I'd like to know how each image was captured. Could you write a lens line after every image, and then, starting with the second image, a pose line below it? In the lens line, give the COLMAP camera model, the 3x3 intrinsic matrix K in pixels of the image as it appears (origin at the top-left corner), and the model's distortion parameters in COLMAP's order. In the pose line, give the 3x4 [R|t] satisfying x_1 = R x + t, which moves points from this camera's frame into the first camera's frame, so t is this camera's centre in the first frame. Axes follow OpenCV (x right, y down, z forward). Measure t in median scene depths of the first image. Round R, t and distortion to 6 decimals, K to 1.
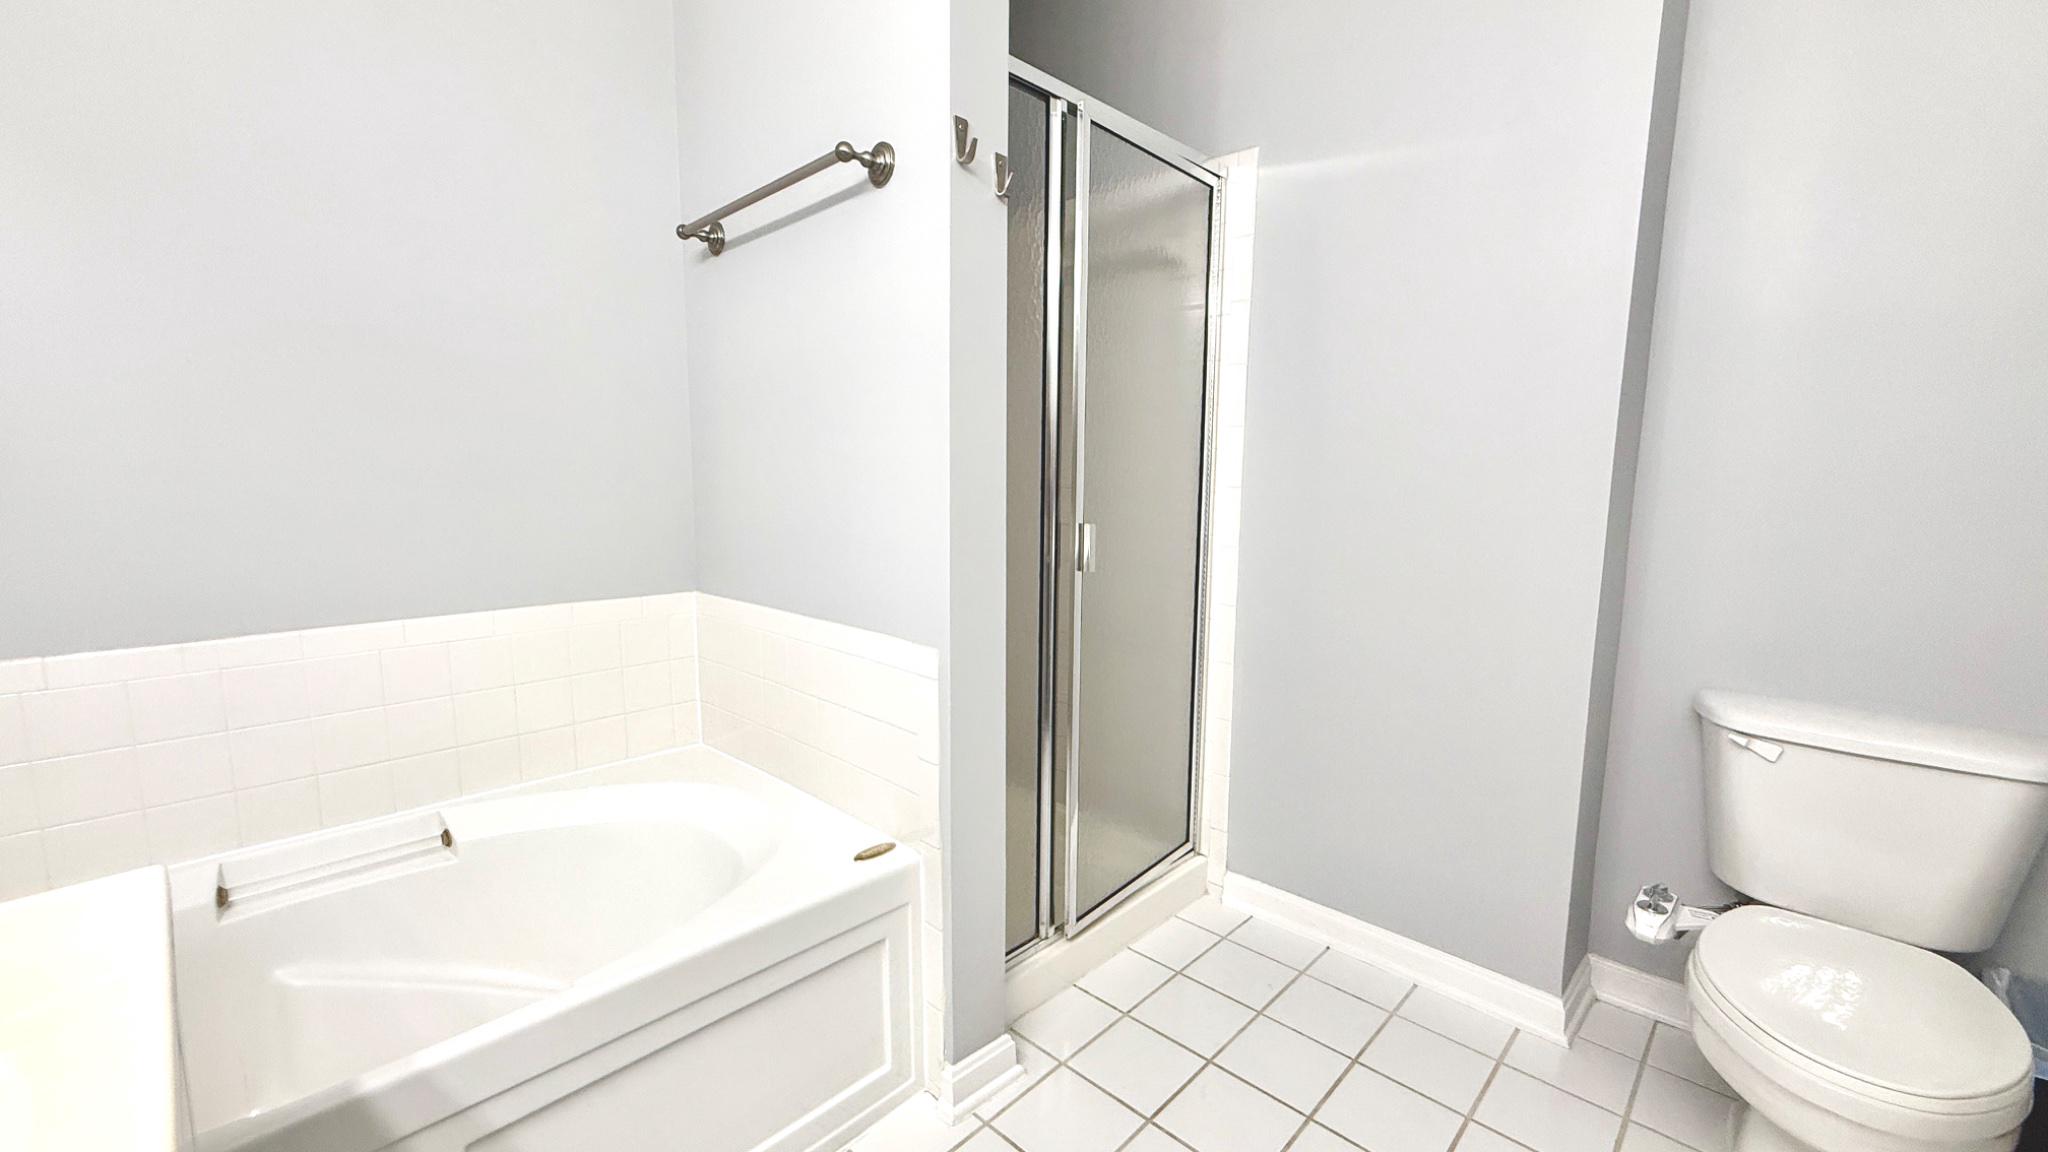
lens RADIAL K [[822.5, 0, 1024.0], [0, 822.5, 576.0], [0, 0, 1]] dist [0.000437, 0.000211]
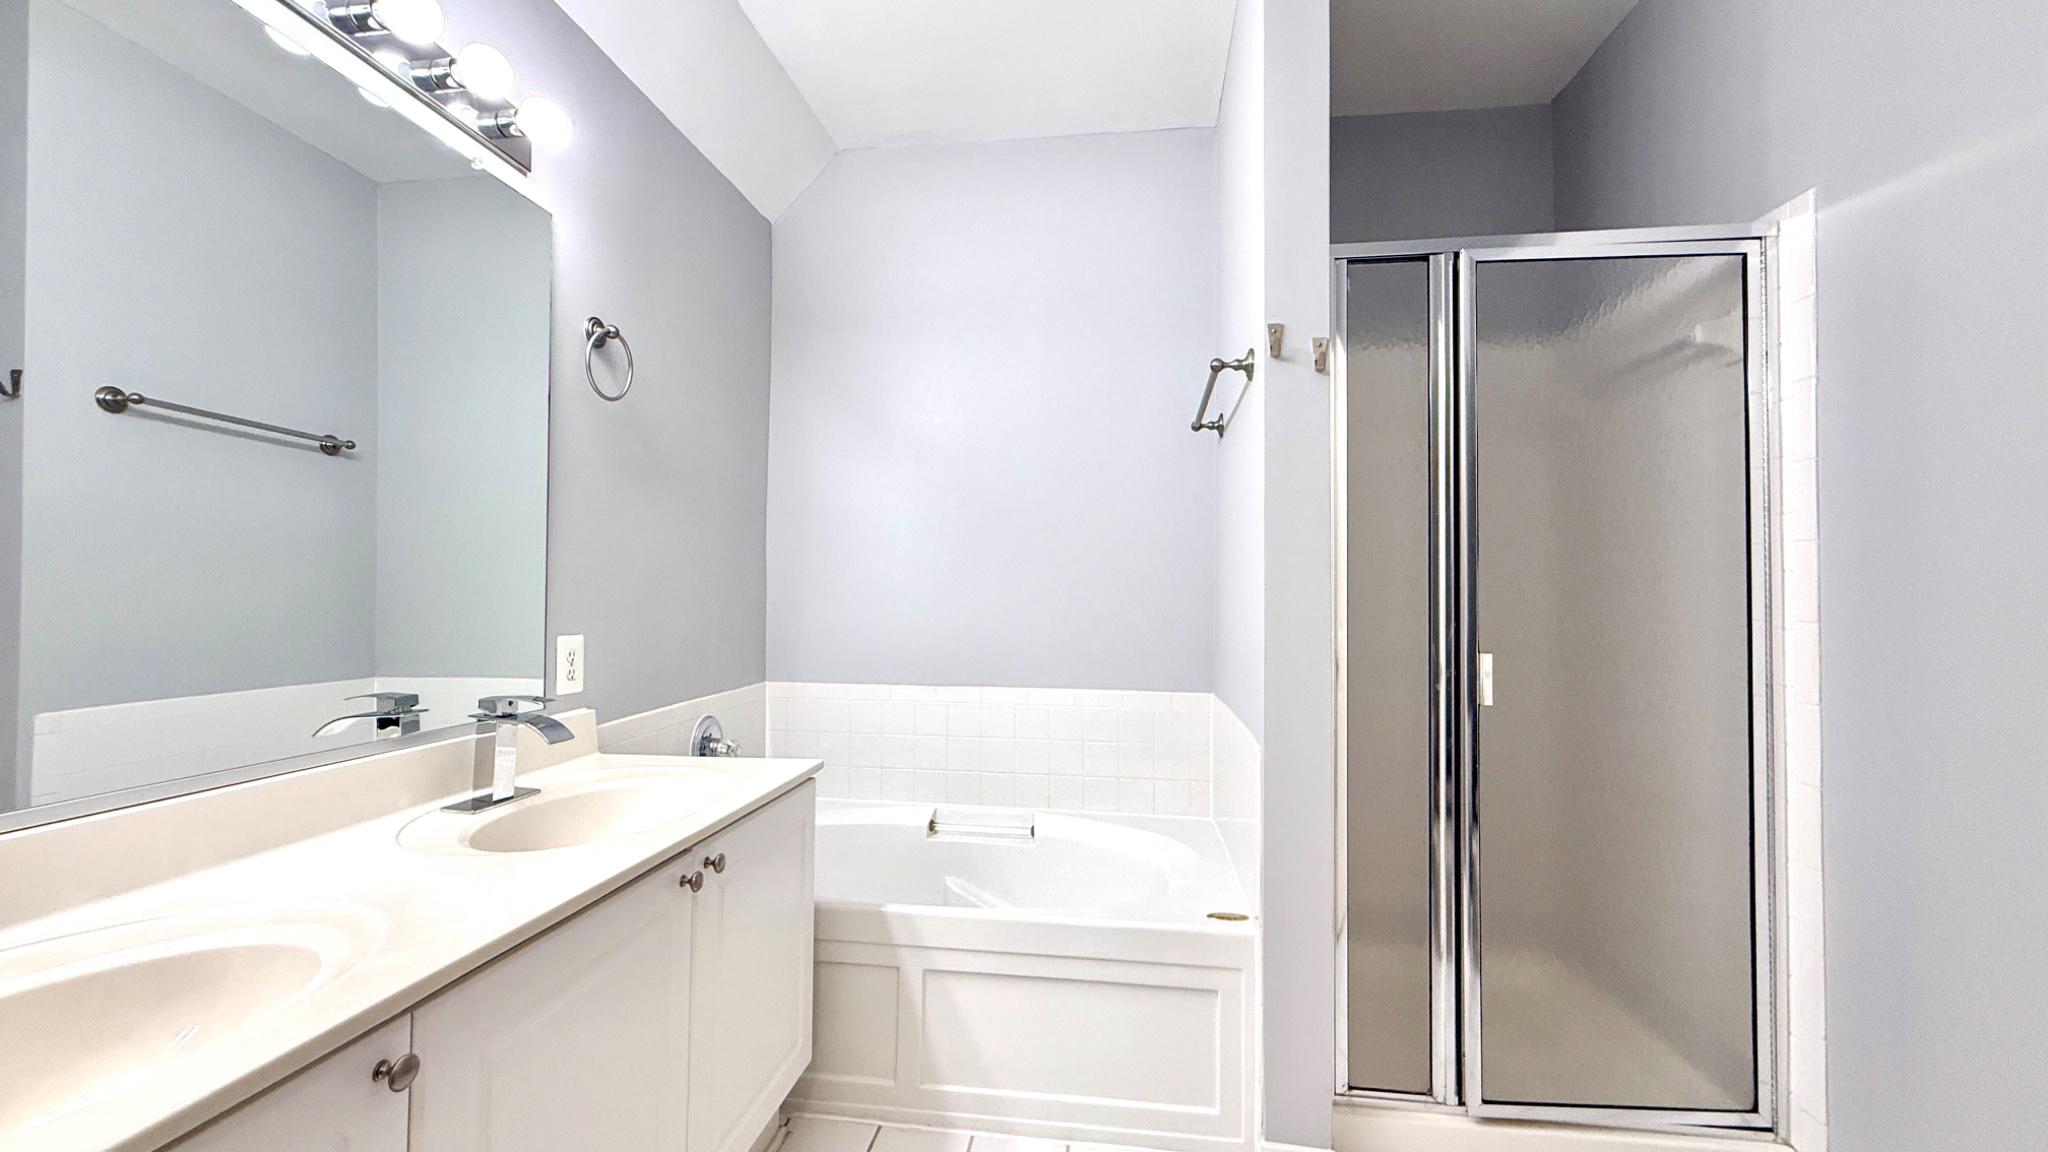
lens RADIAL K [[822.5, 0, 1024.0], [0, 822.5, 576.0], [0, 0, 1]] dist [0.000437, 0.000211]
pose [[0.590685, -0.024039, -0.806544, 0.581098], [-0.108738, 0.988067, -0.109085, 0.011880], [0.799542, 0.152137, 0.581023, 0.002861]]
